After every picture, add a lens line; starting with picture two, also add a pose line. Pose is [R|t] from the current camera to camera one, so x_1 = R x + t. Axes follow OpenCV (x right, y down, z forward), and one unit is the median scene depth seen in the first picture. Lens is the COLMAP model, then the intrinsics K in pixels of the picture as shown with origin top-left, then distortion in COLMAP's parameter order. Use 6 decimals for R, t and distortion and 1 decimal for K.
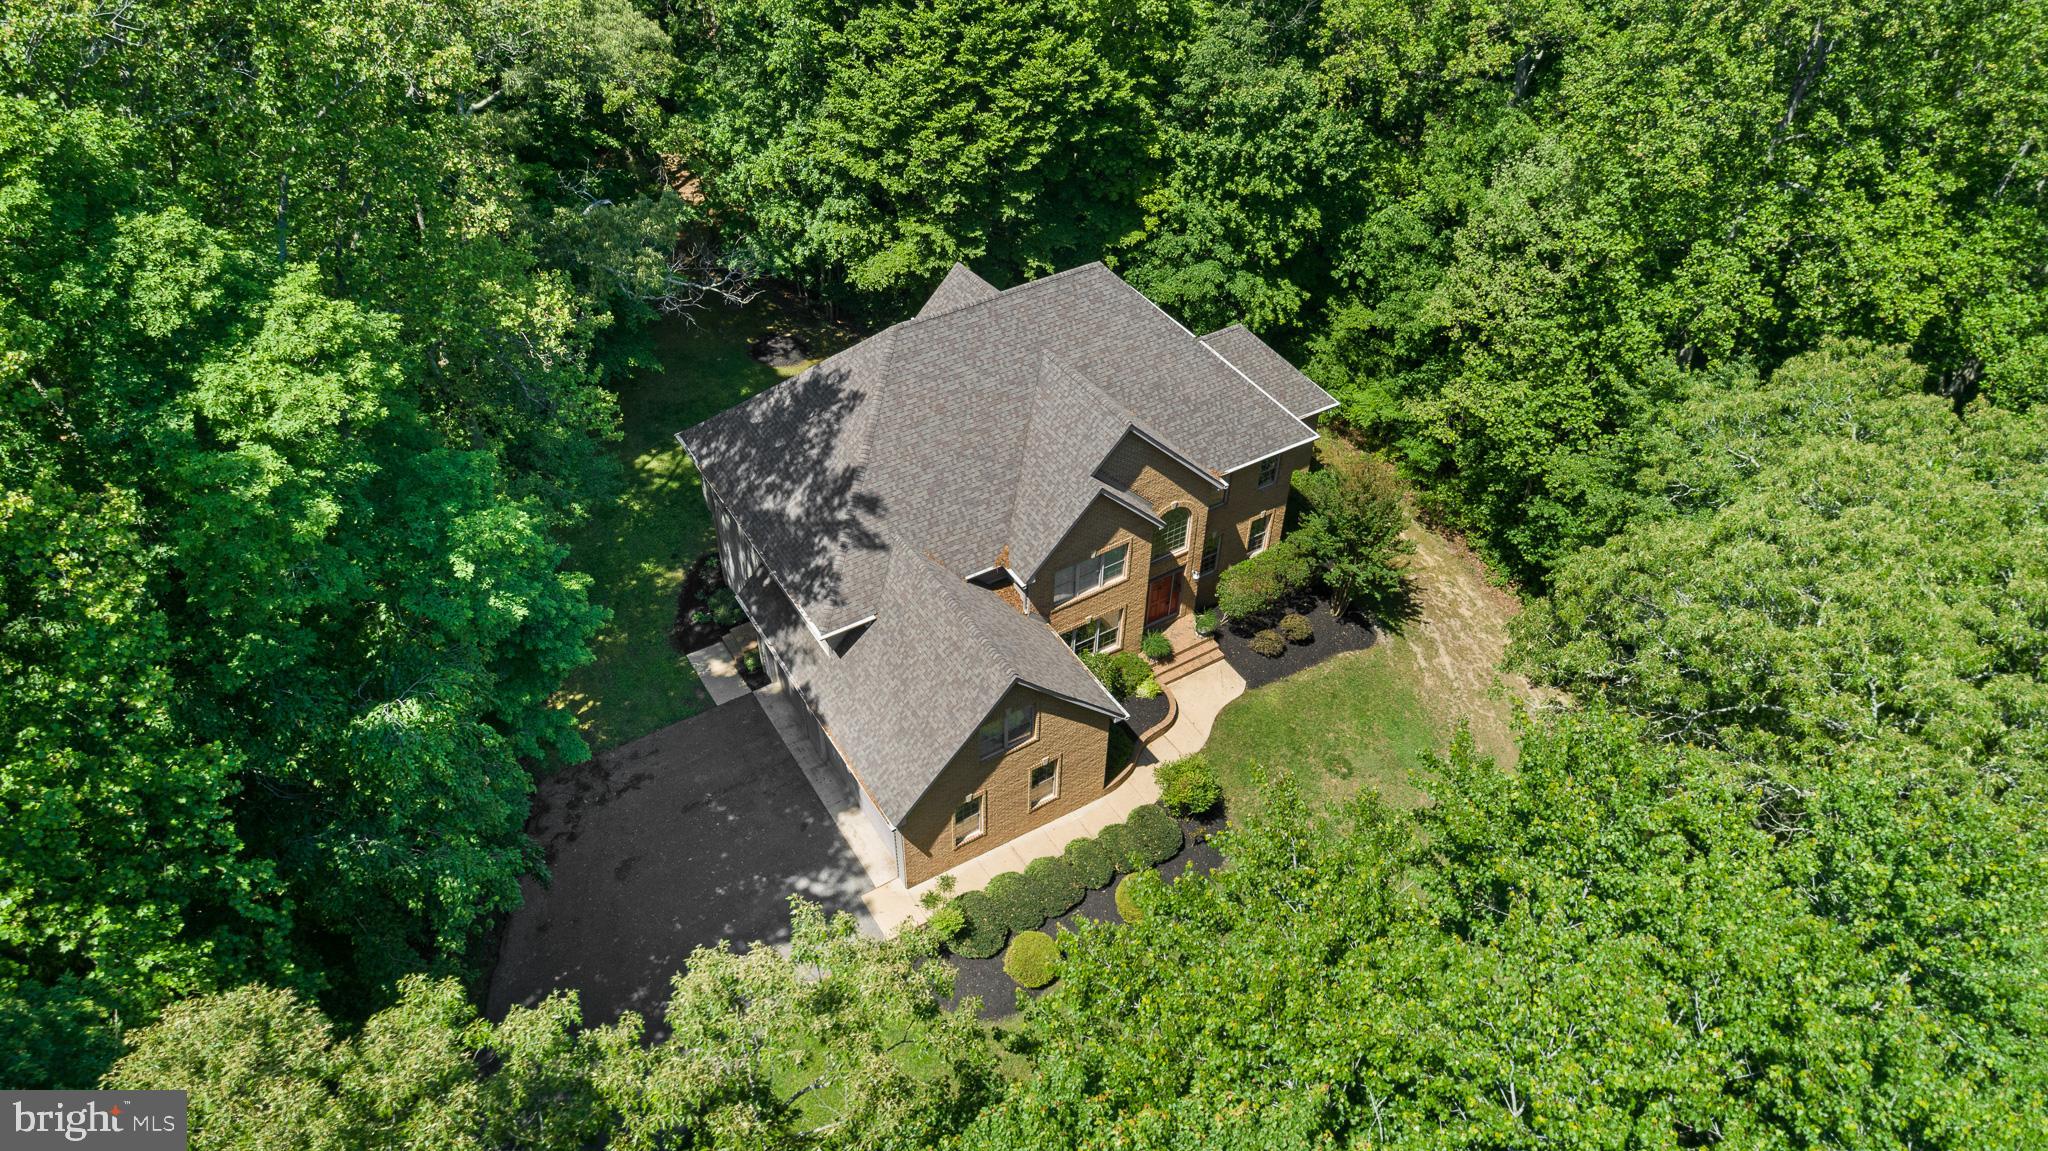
lens RADIAL K [[1368.2, 0, 1024.0], [0, 1368.2, 575.5], [0, 0, 1]] dist [-0.017116, 0.002008]
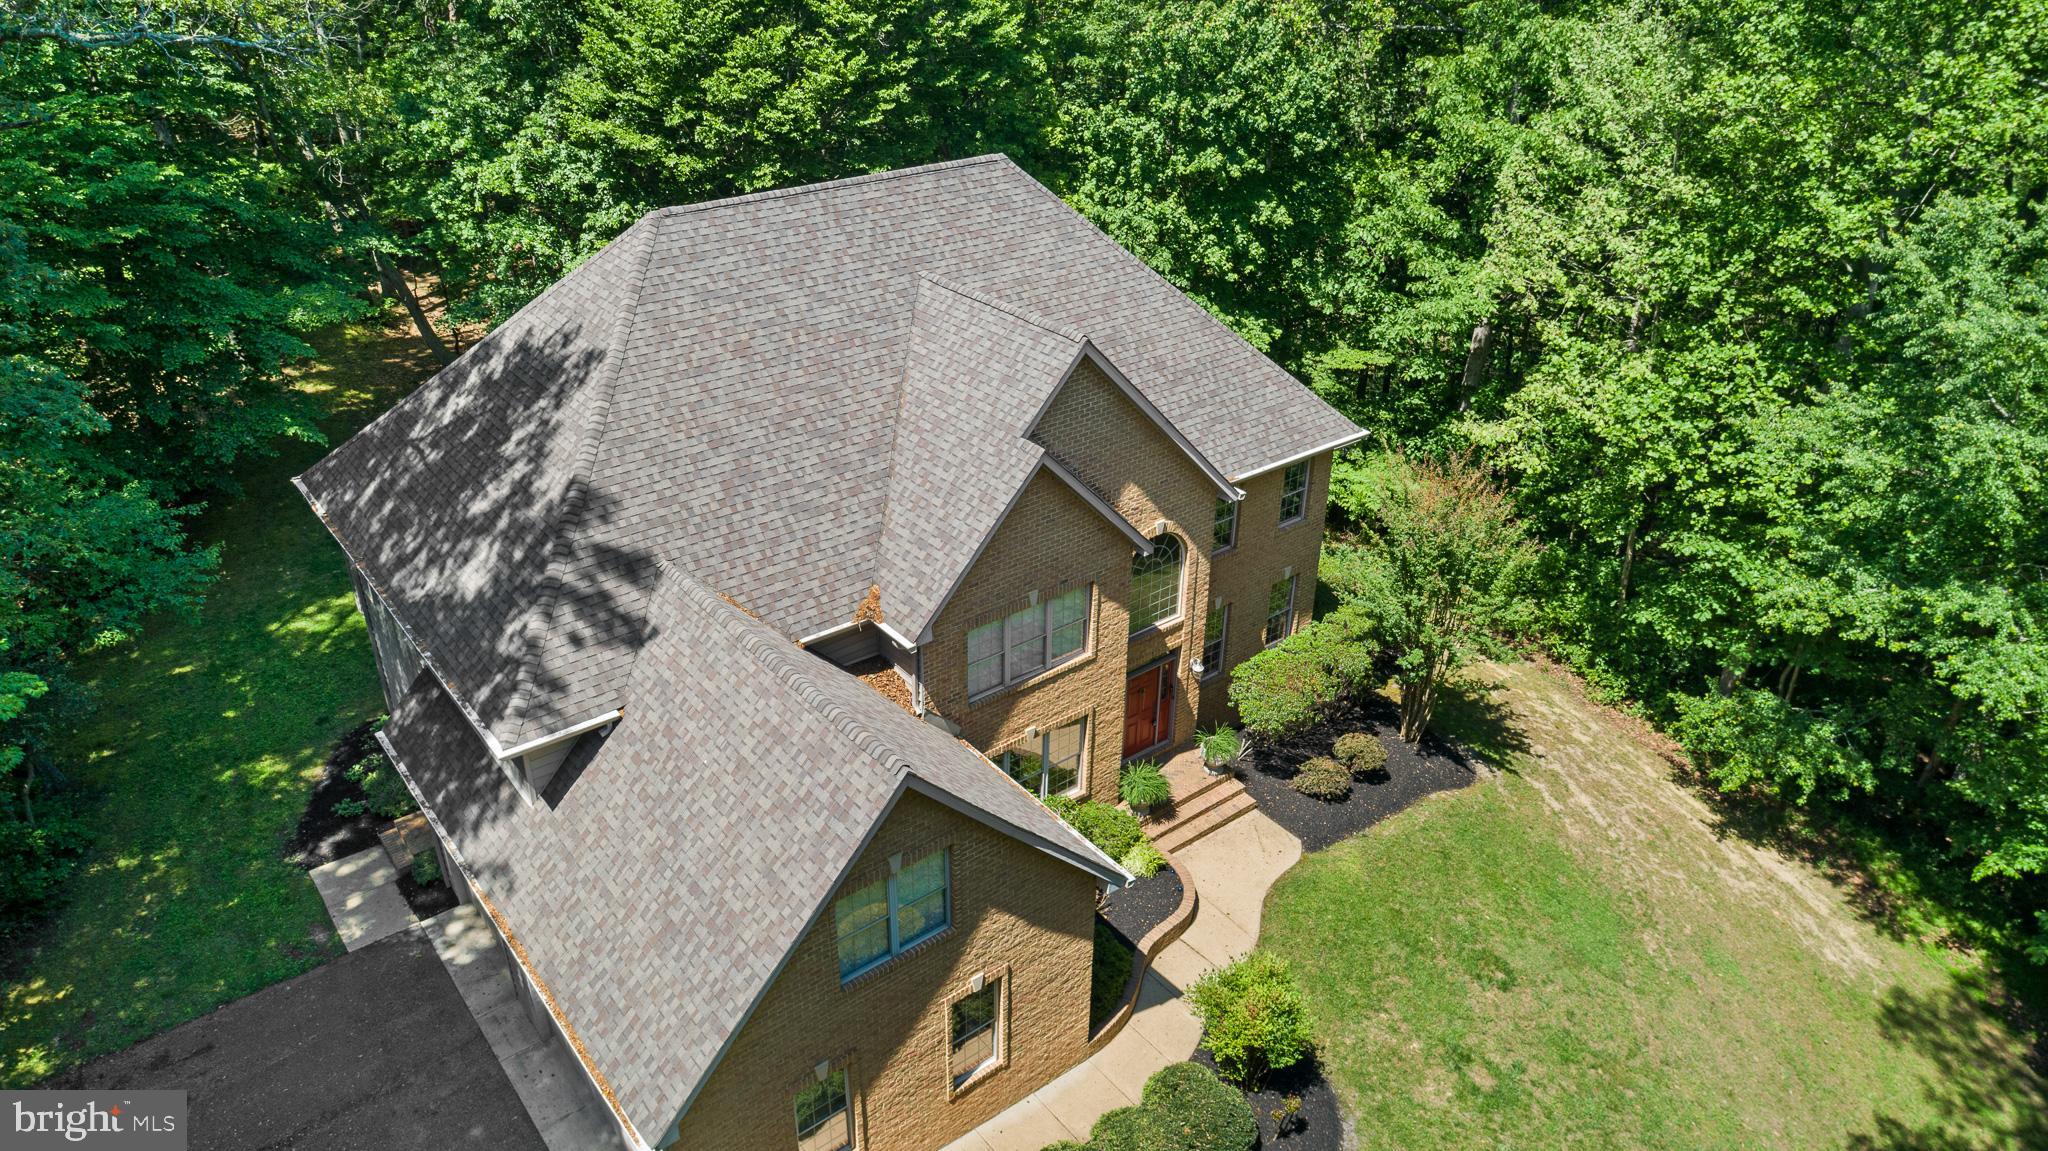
lens RADIAL K [[1368.2, 0, 1024.0], [0, 1368.2, 575.5], [0, 0, 1]] dist [-0.017116, 0.002008]
pose [[0.993427, -0.058838, 0.098192, -0.006008], [0.079998, 0.970397, -0.227879, 0.088191], [-0.081877, 0.234237, 0.968726, 0.402059]]
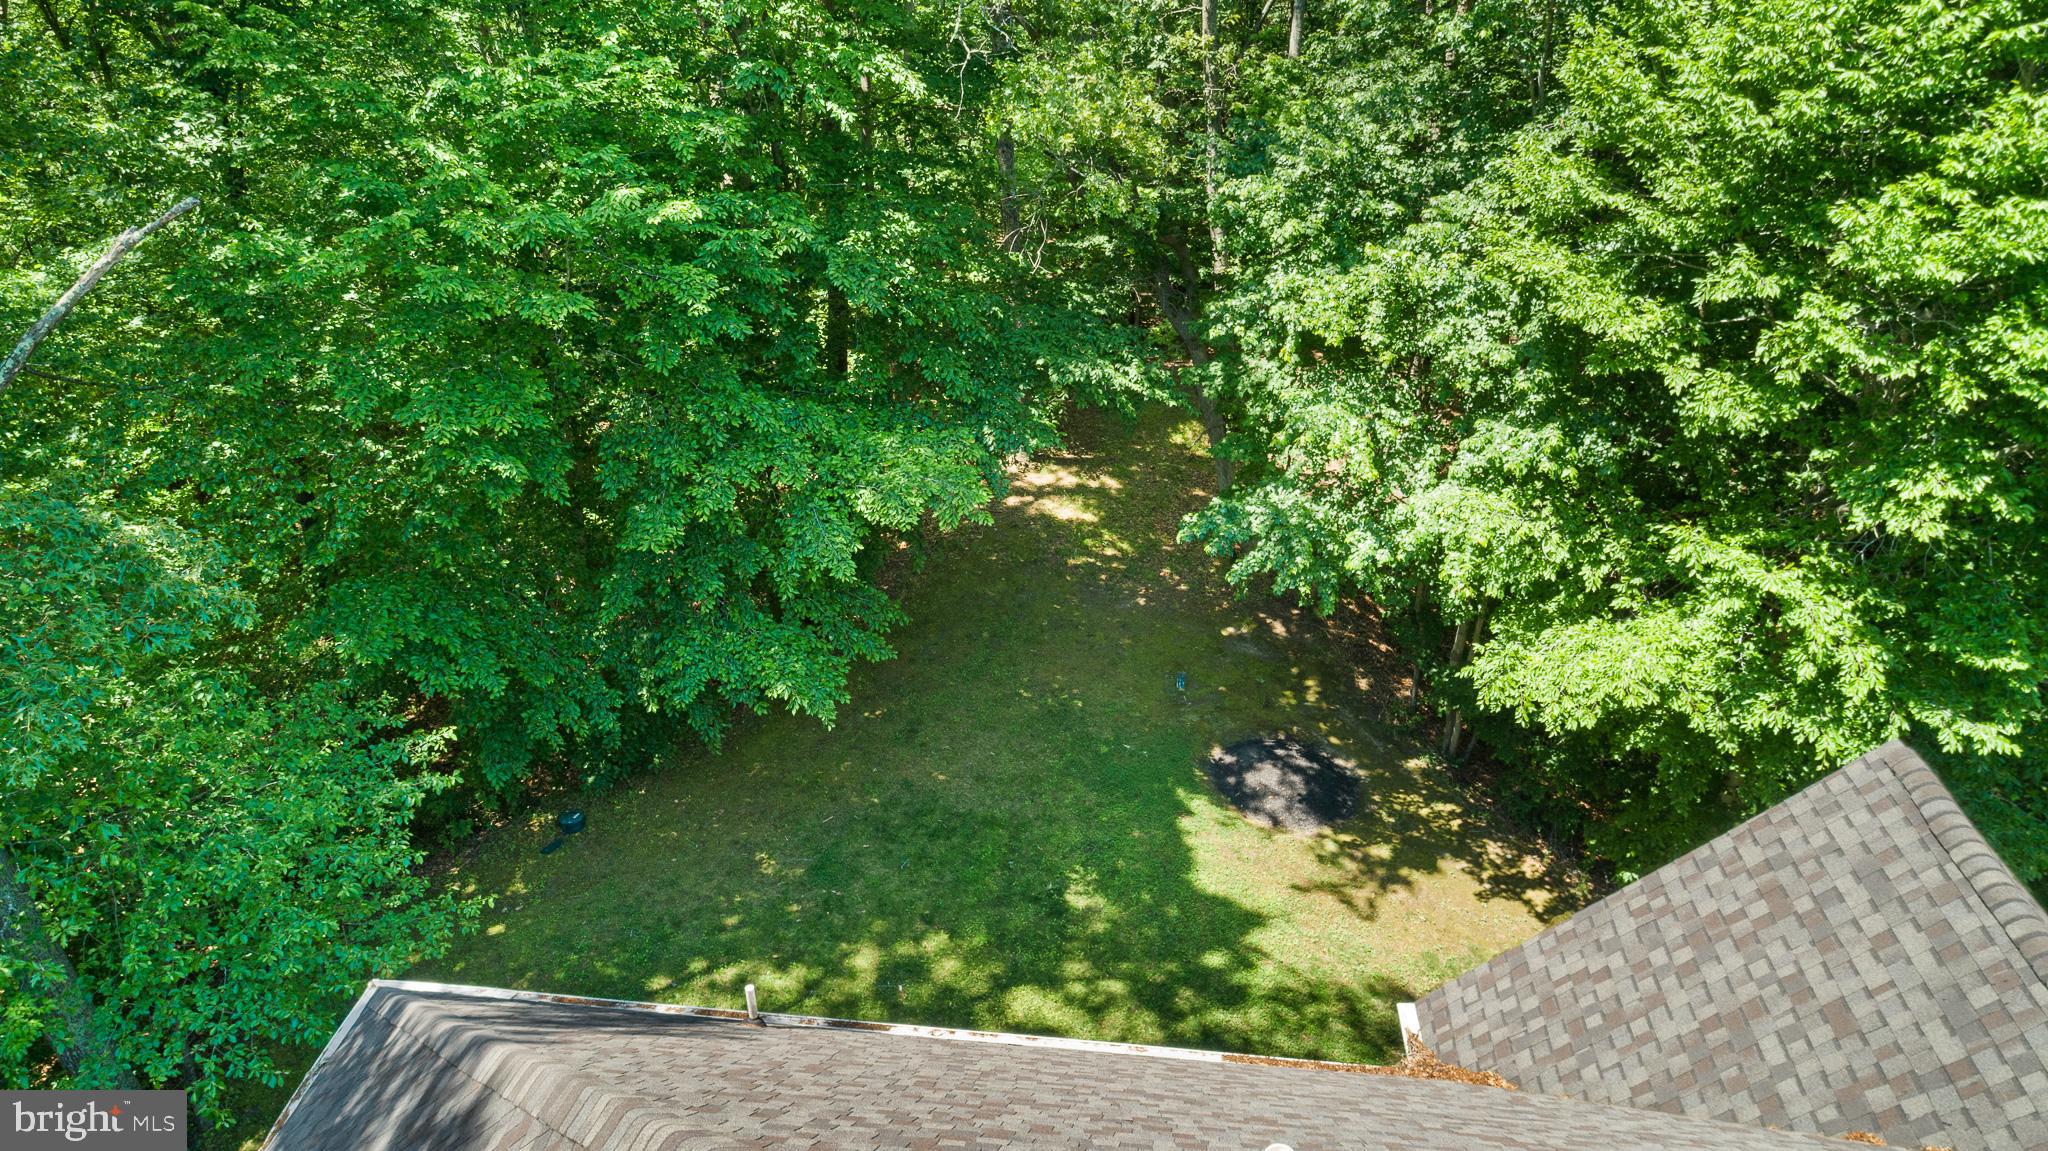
lens RADIAL K [[1368.2, 0, 1024.0], [0, 1368.2, 575.5], [0, 0, 1]] dist [-0.017116, 0.002008]
pose [[0.787057, 0.293375, -0.542652, -0.049252], [-0.420002, 0.899141, -0.123062, -0.176122], [0.451818, 0.324771, 0.830894, 0.782477]]
